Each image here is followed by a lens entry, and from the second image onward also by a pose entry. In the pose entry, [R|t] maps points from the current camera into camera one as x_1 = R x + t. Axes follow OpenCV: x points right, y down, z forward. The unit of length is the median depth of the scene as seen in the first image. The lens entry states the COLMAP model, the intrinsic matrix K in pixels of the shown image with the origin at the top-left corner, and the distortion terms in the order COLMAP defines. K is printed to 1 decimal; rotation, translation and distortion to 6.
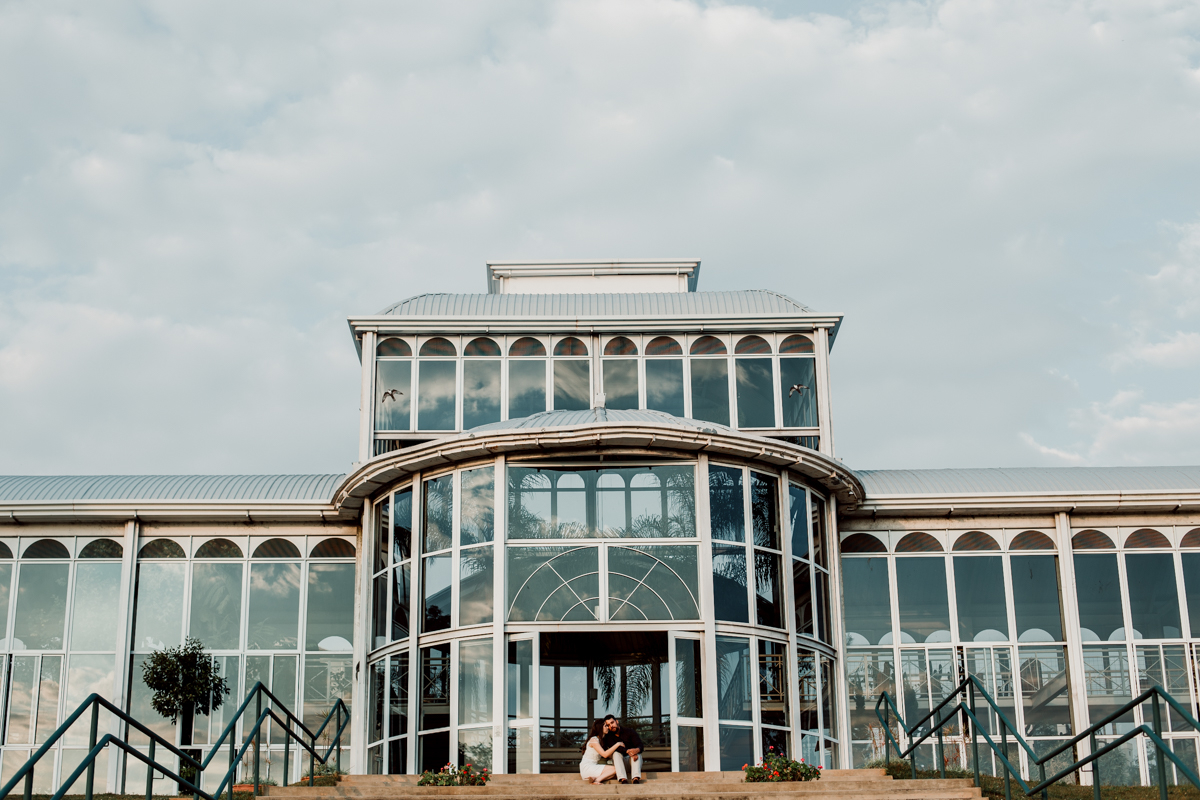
lens RADIAL K [[1754.1, 0, 581.5], [0, 1754.1, 396.6], [0, 0, 1]] dist [-0.096307, -0.063708]
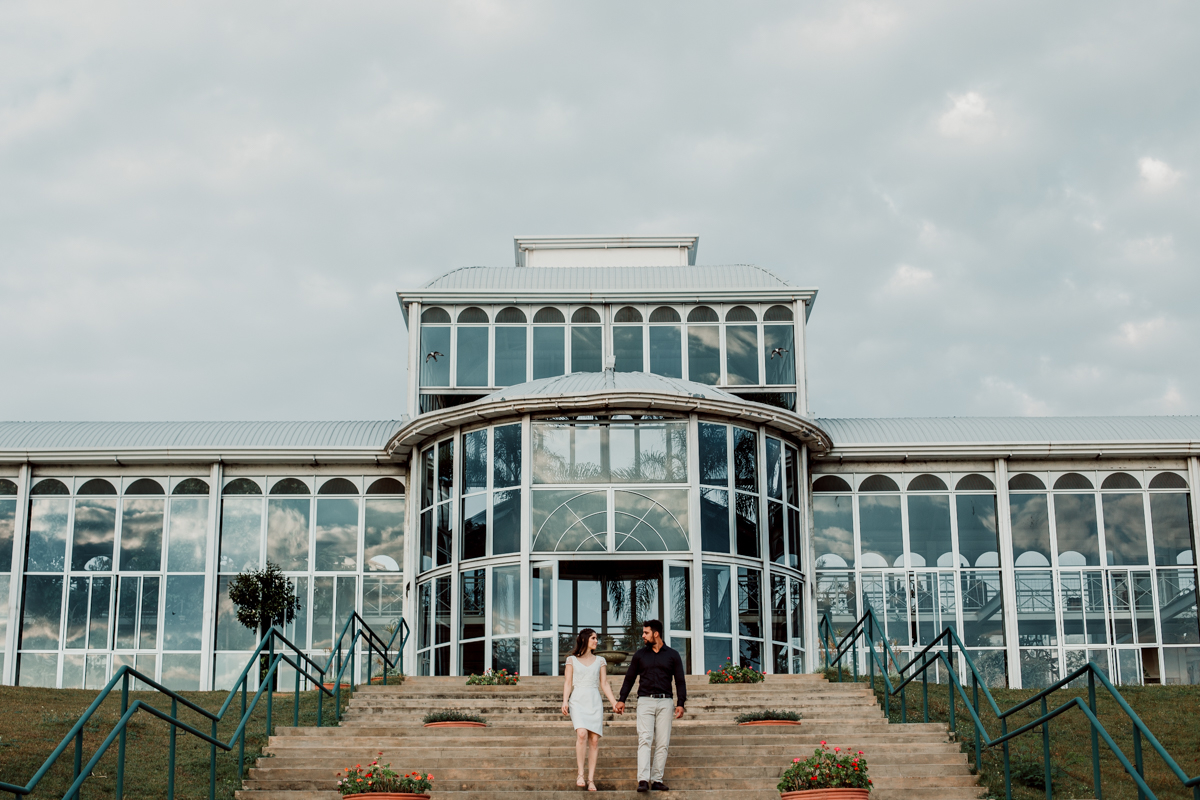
lens RADIAL K [[1754.1, 0, 581.5], [0, 1754.1, 396.6], [0, 0, 1]] dist [-0.096307, -0.063708]
pose [[0.999908, 0.003020, -0.013248, 0.007242], [-0.002272, 0.998422, 0.056106, -0.043598], [0.013397, -0.056070, 0.998337, -0.194078]]
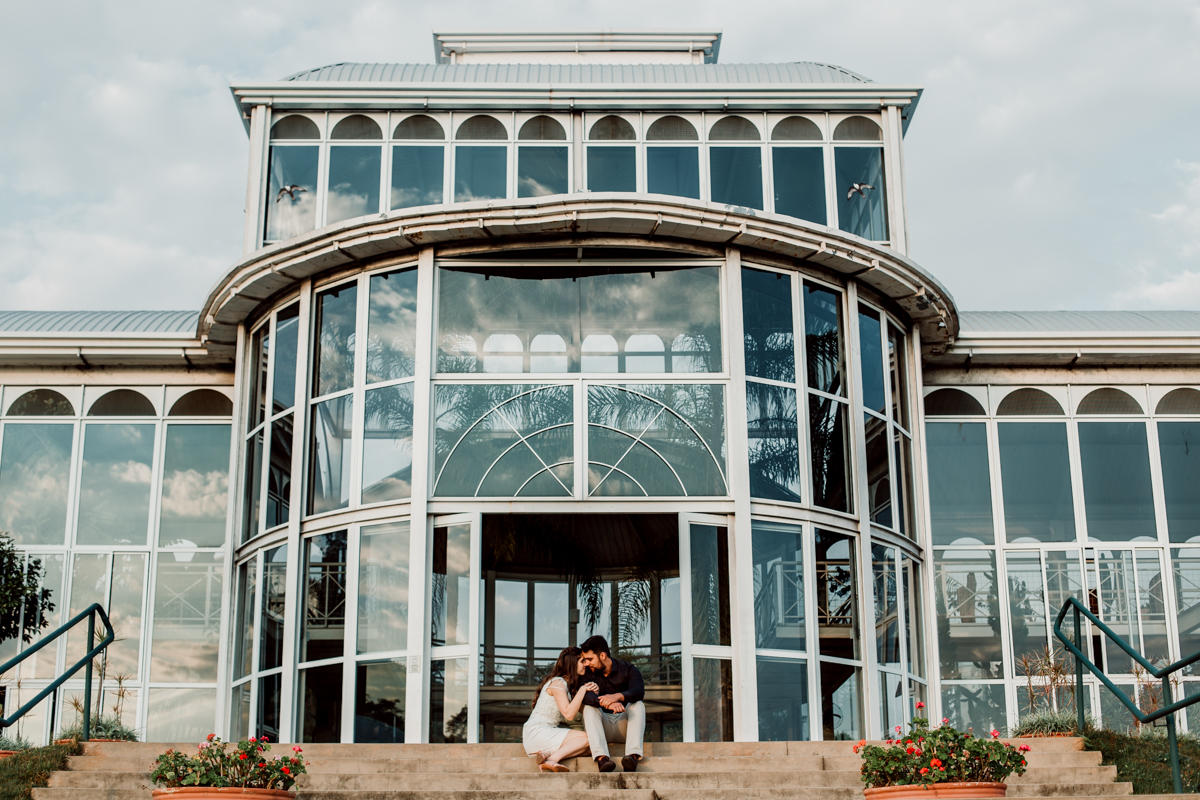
lens RADIAL K [[1743.2, 0, 600.0], [0, 1743.2, 375.4], [0, 0, 1]] dist [-0.106697, 0.078247]
pose [[0.999899, 0.007942, 0.011801, 0.010642], [-0.008238, 0.999648, 0.025229, 0.059173], [-0.011597, -0.025324, 0.999612, 0.313760]]
